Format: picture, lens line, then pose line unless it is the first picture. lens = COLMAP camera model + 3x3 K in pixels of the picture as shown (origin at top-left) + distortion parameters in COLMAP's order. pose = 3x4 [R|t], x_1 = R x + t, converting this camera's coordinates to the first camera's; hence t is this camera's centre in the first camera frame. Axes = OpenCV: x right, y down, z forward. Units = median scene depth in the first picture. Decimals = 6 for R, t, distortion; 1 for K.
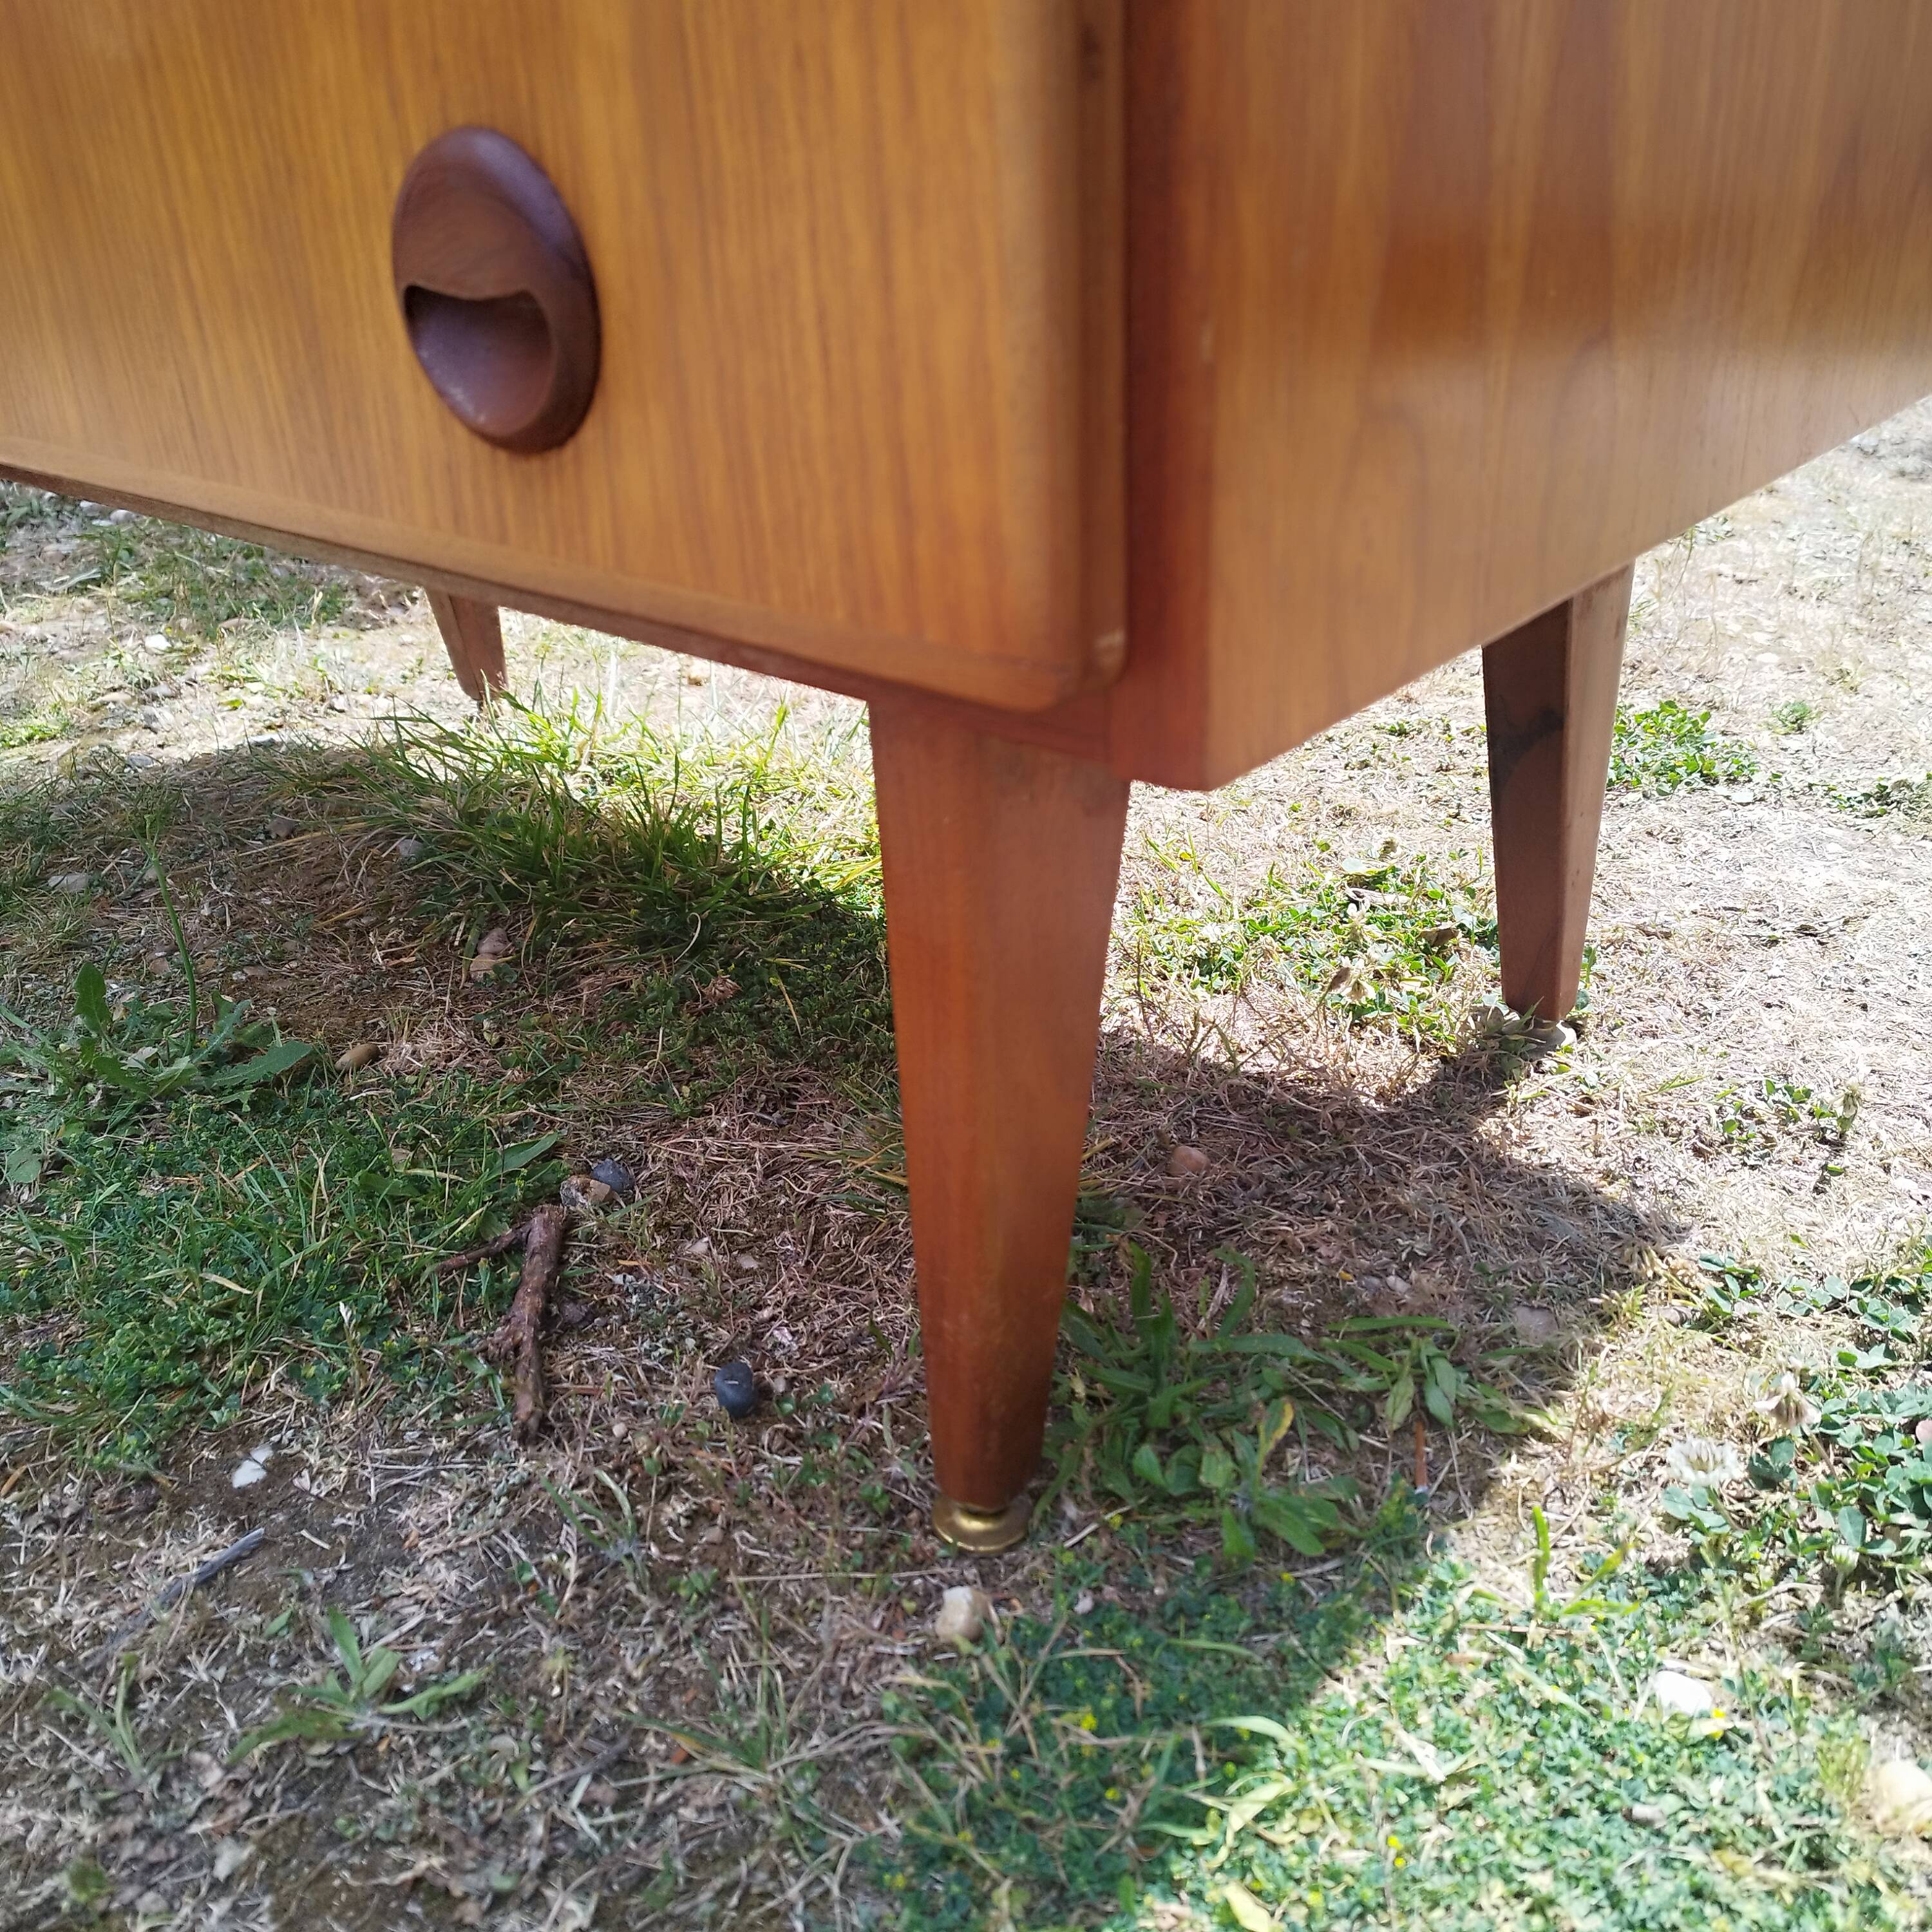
lens RADIAL K [[1942.6, 0, 970.0], [0, 1942.6, 985.8], [0, 0, 1]] dist [-0.002706, 0.000000]
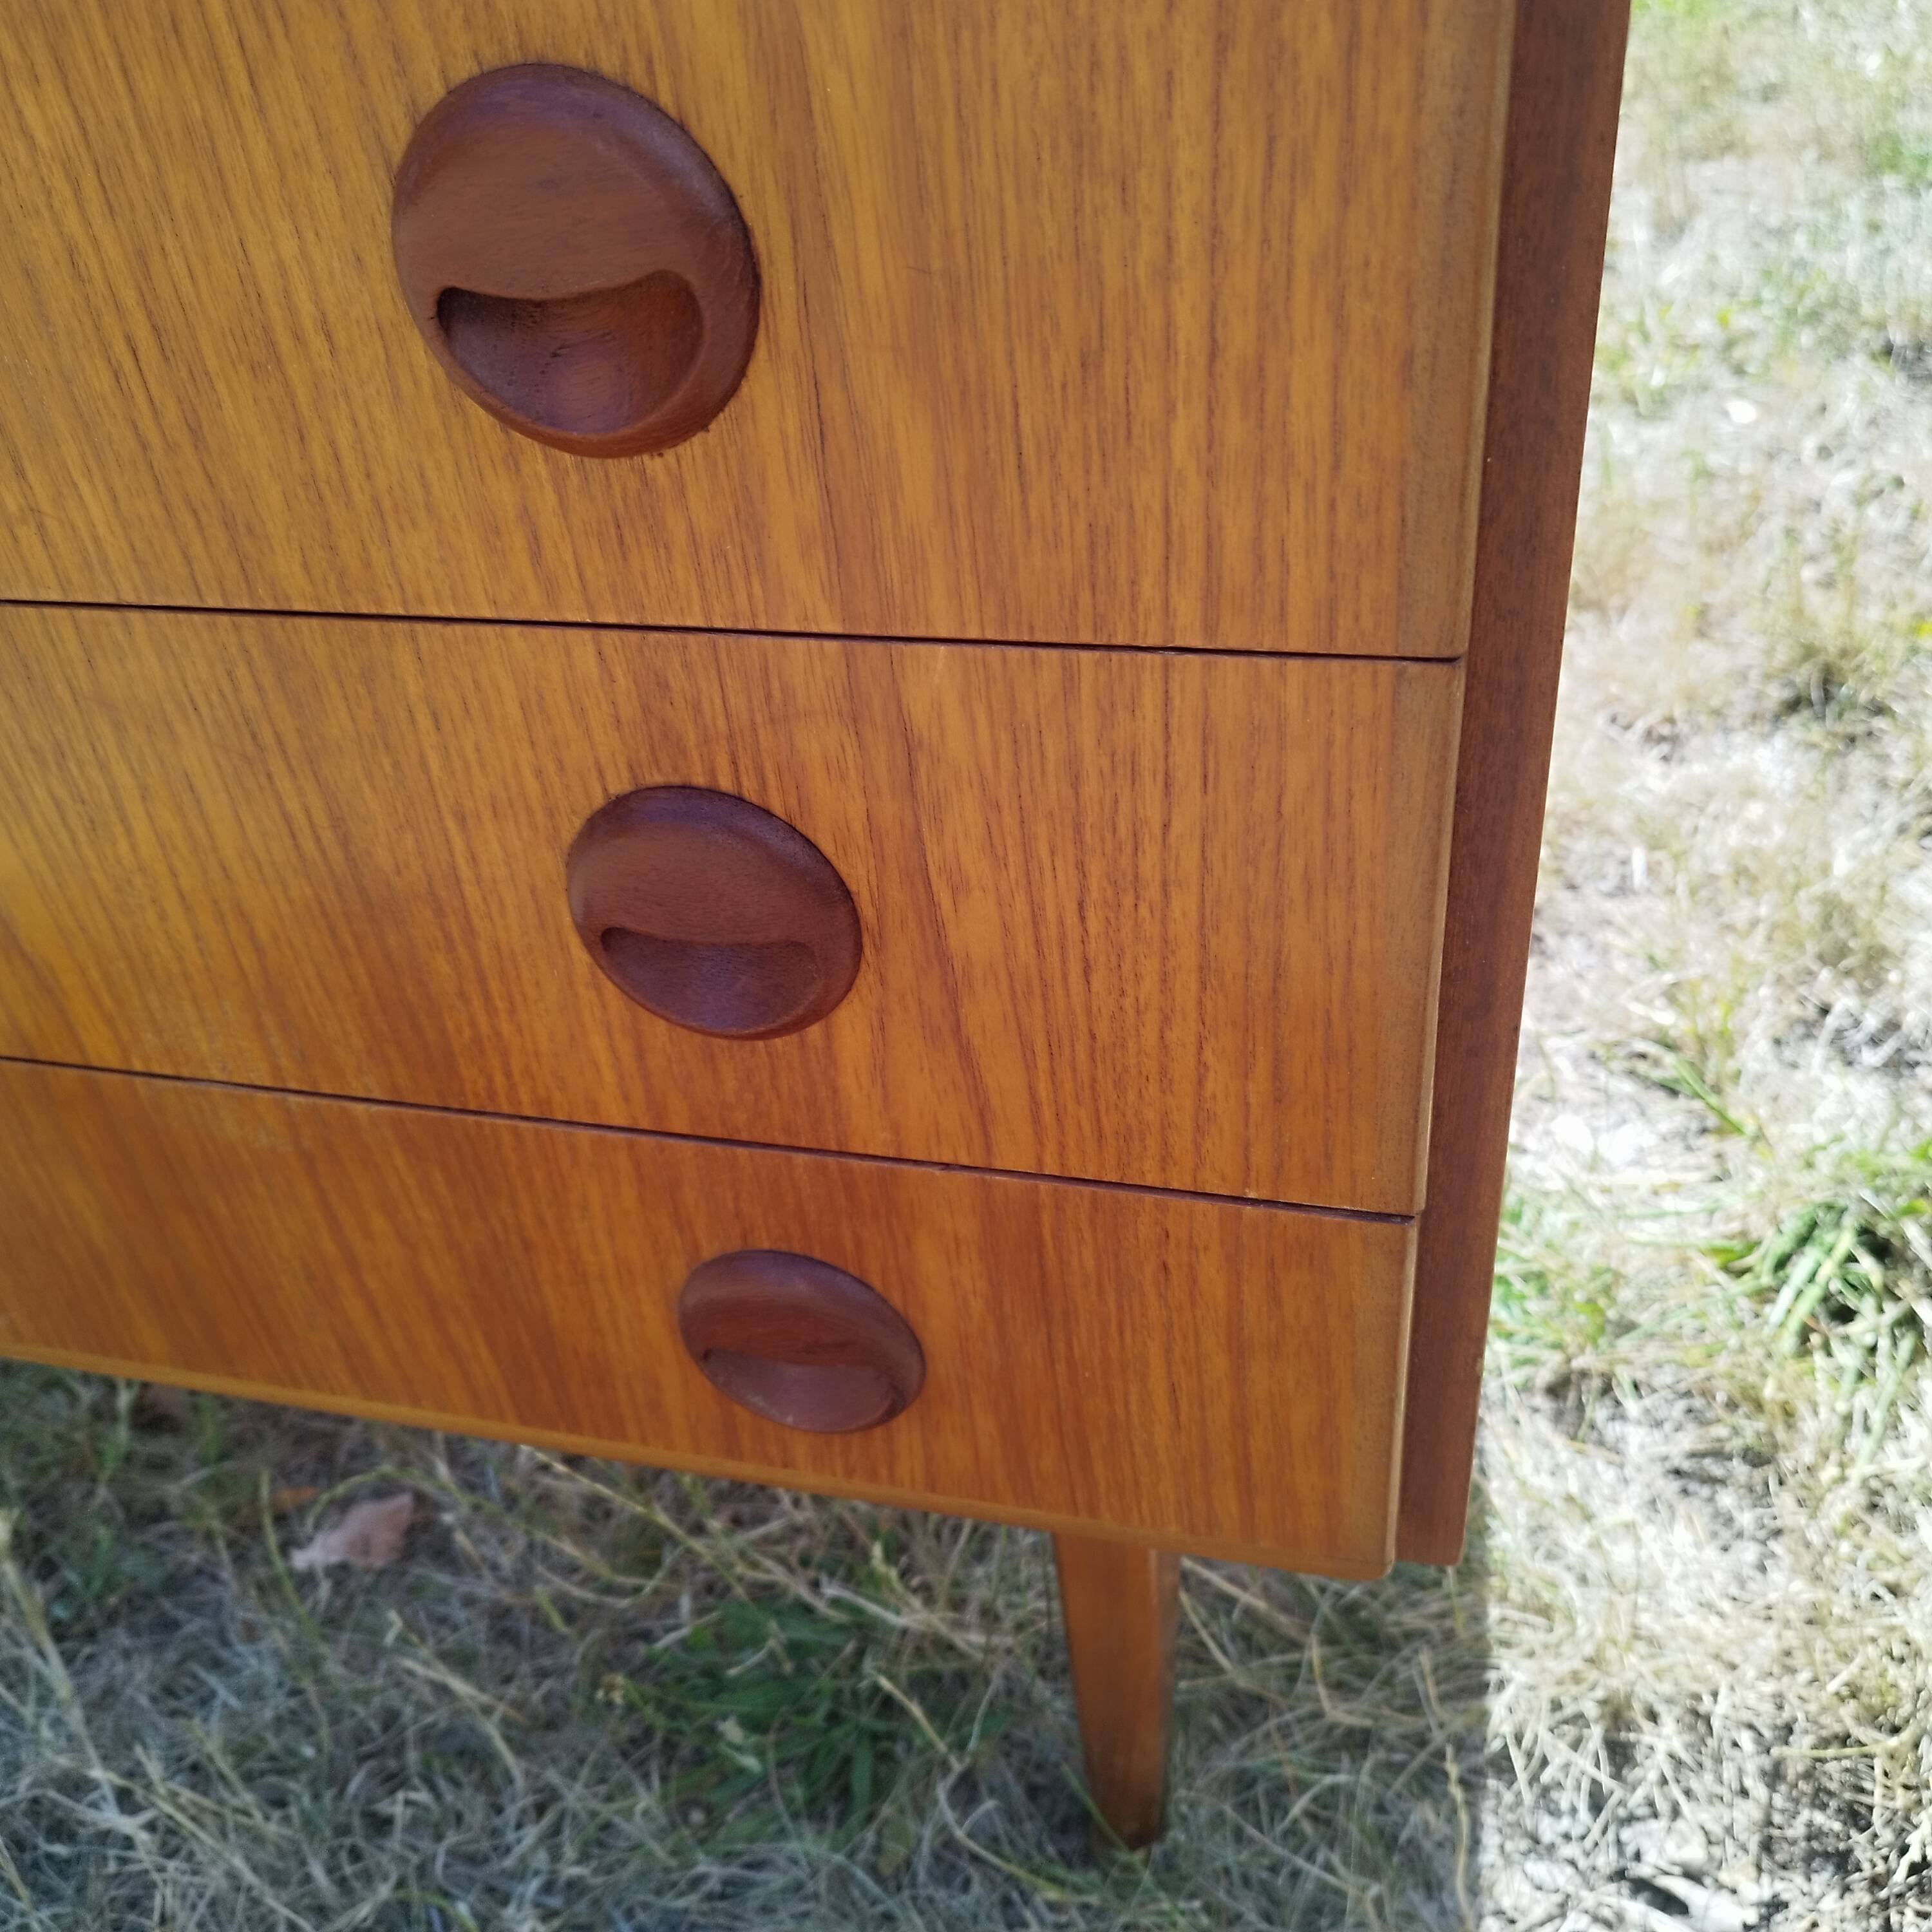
lens RADIAL K [[1942.6, 0, 959.9], [0, 1942.6, 974.5], [0, 0, 1]] dist [-0.002706, 0.000000]
pose [[0.896270, -0.298192, 0.328301, -0.321217], [0.245208, 0.949978, 0.193430, -0.522943], [-0.369558, -0.092864, 0.924556, -0.080995]]
